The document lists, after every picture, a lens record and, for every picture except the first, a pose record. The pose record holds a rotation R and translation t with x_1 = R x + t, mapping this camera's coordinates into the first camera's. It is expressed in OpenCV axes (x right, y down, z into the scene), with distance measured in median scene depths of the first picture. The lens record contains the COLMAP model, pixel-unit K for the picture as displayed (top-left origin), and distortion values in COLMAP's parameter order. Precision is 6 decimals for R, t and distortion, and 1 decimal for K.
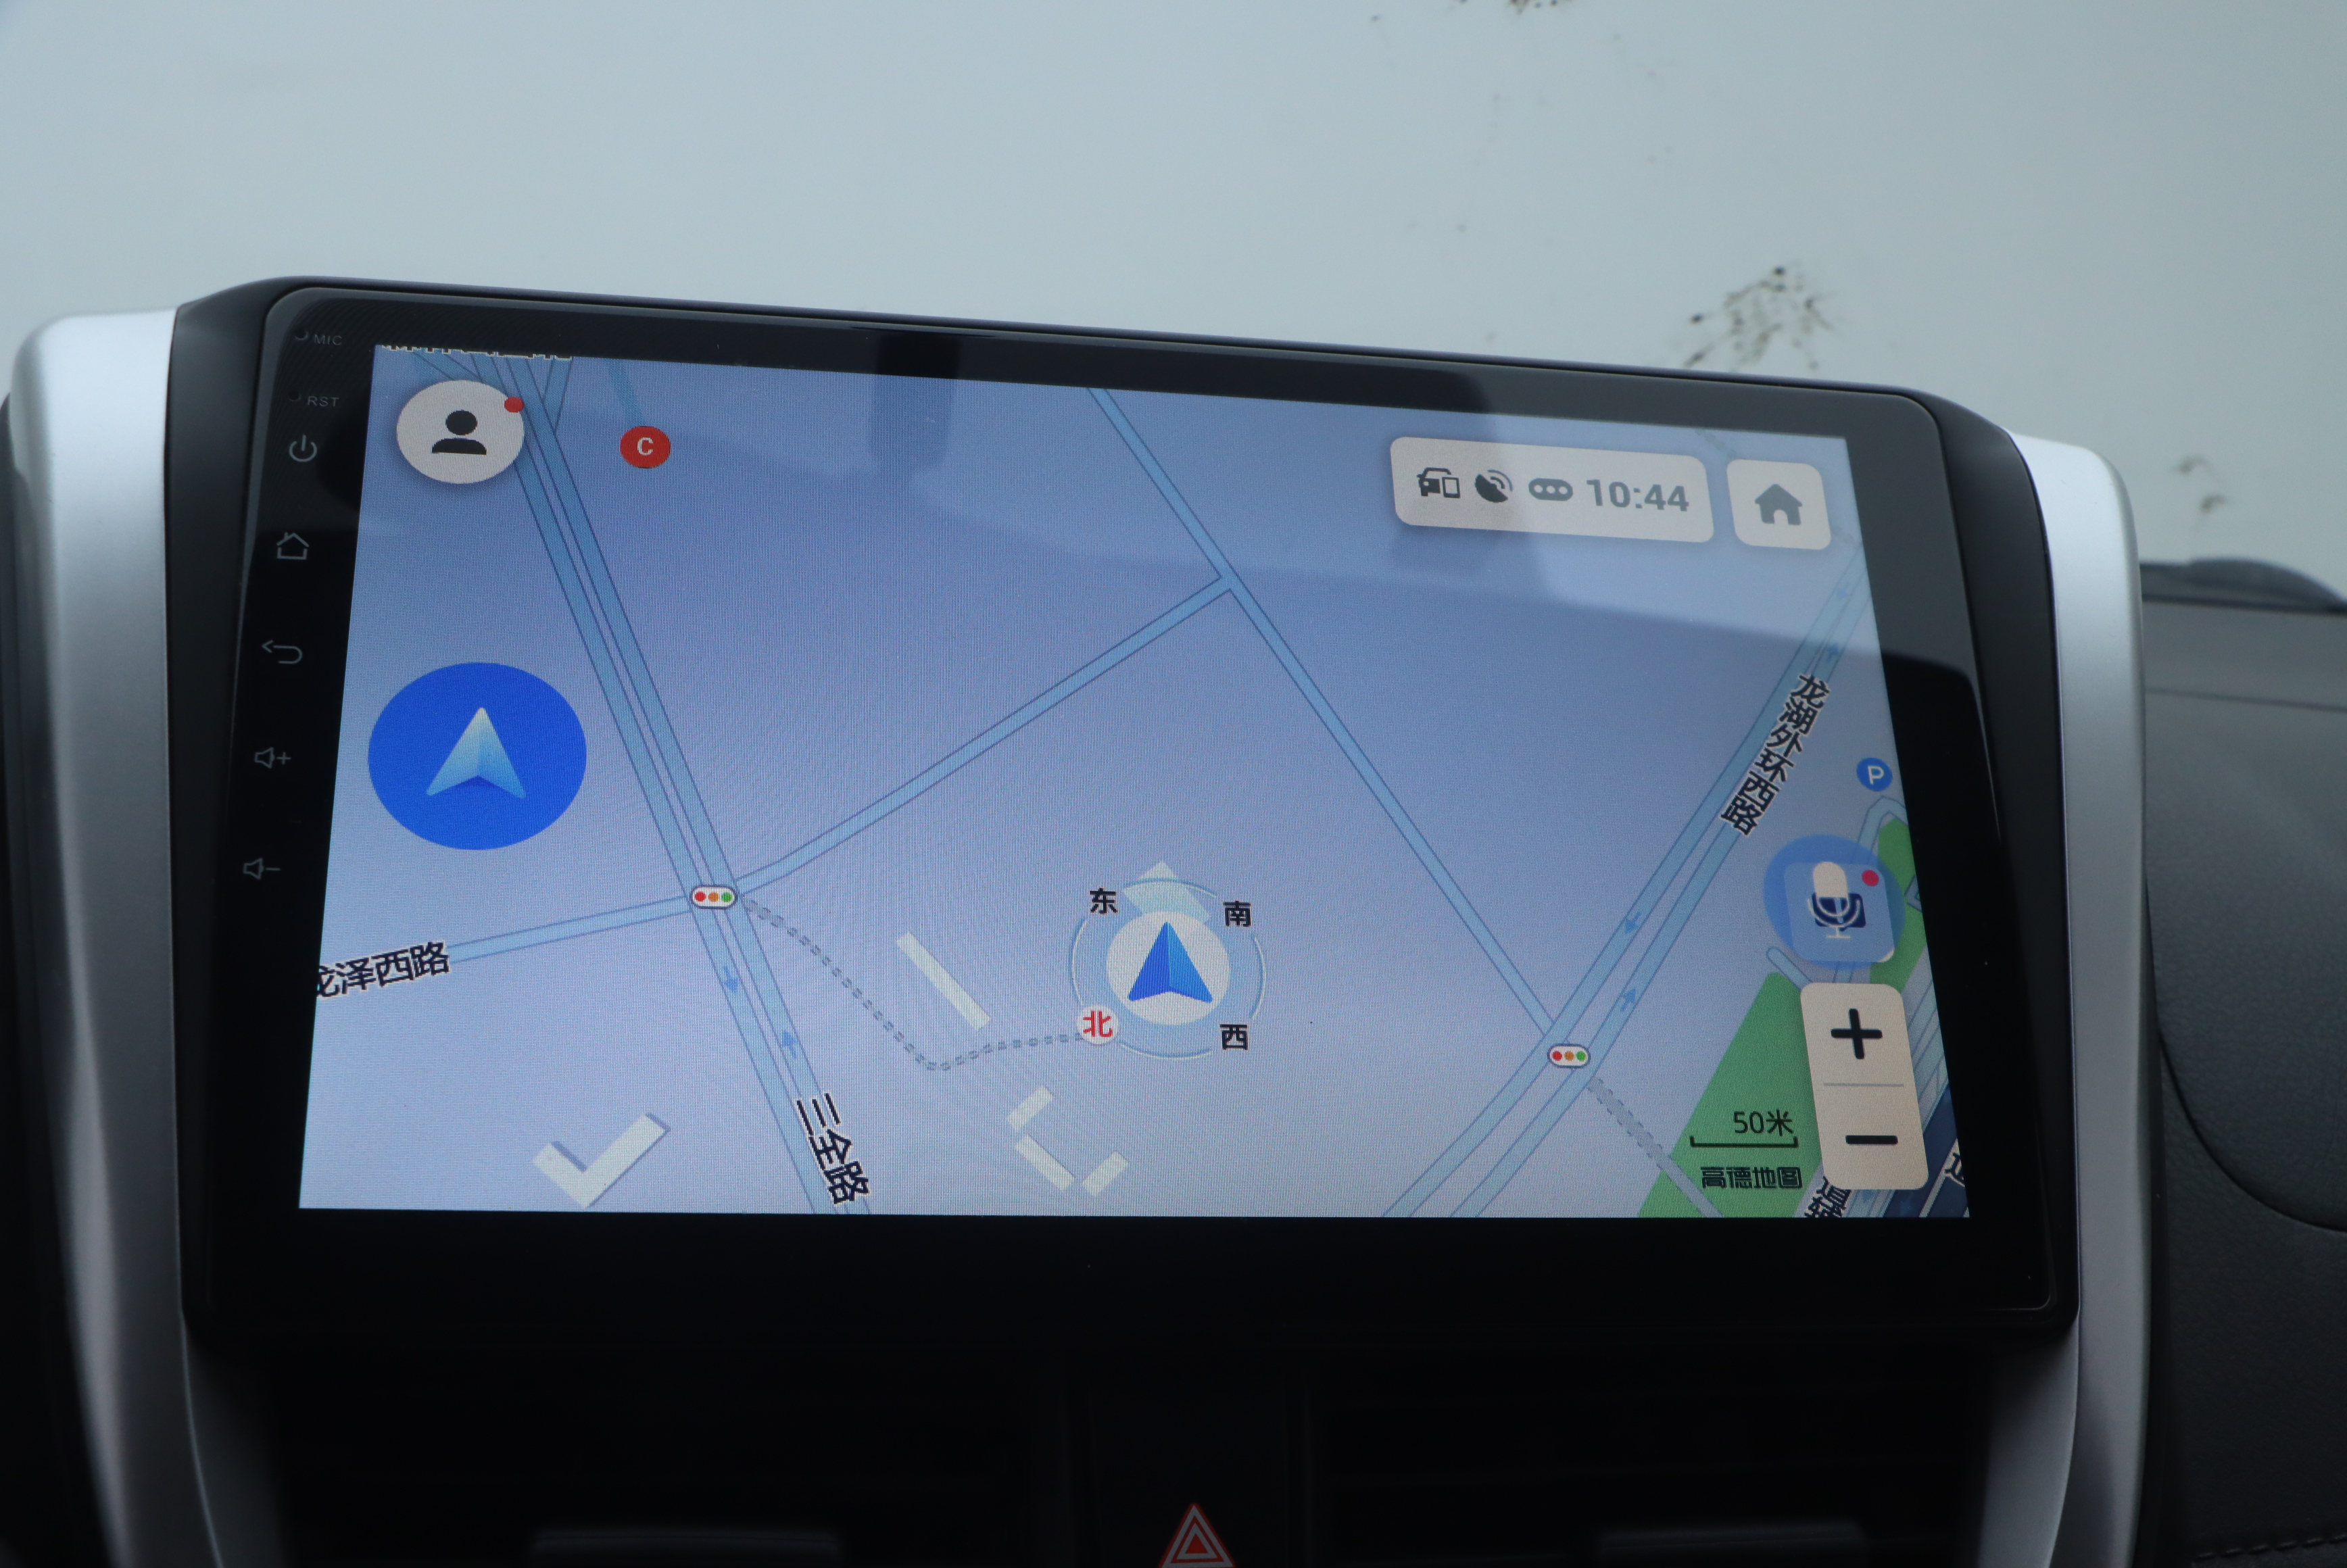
lens RADIAL K [[2673.9, 0, 1188.8], [0, 2673.9, 812.8], [0, 0, 1]] dist [-0.042677, 0.000000]
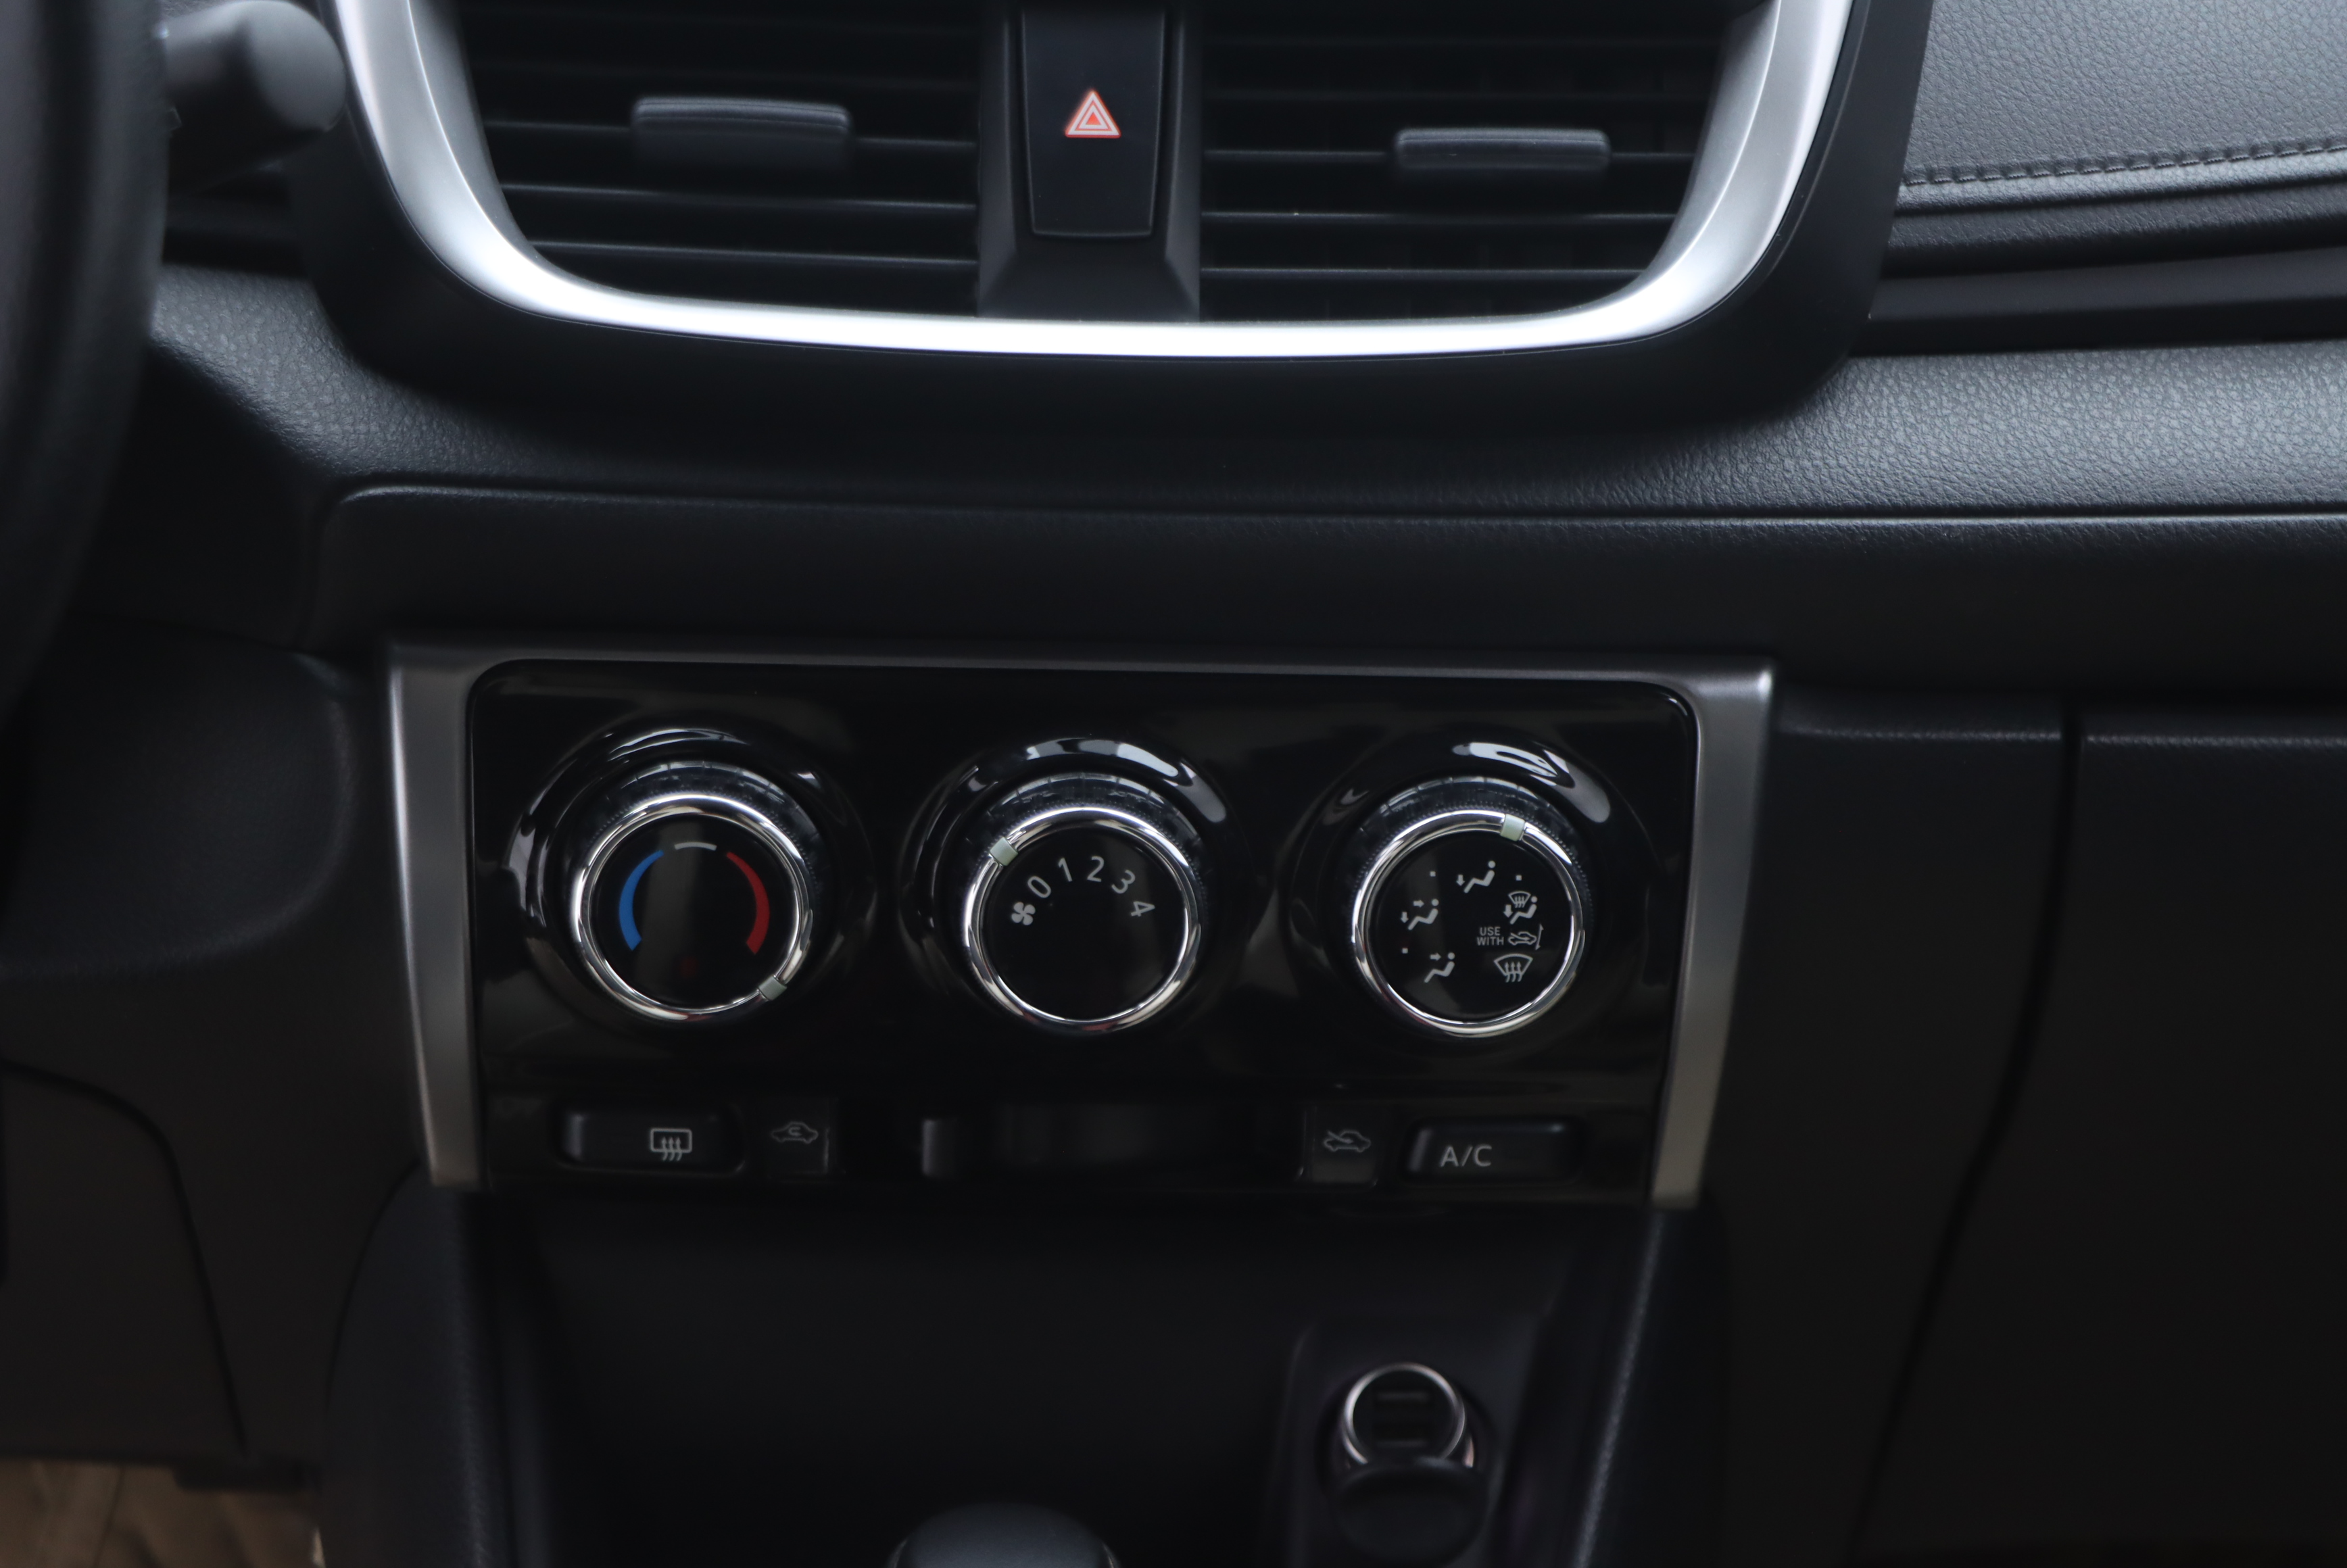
lens RADIAL K [[5607.4, 0, 1175.4], [0, 5607.4, 690.9], [0, 0, 1]] dist [0.228428, 0.000000]
pose [[0.987242, 0.019699, -0.158002, 0.527414], [0.008496, 0.984387, 0.175810, 0.047064], [0.158999, -0.174910, 0.971661, -1.969646]]
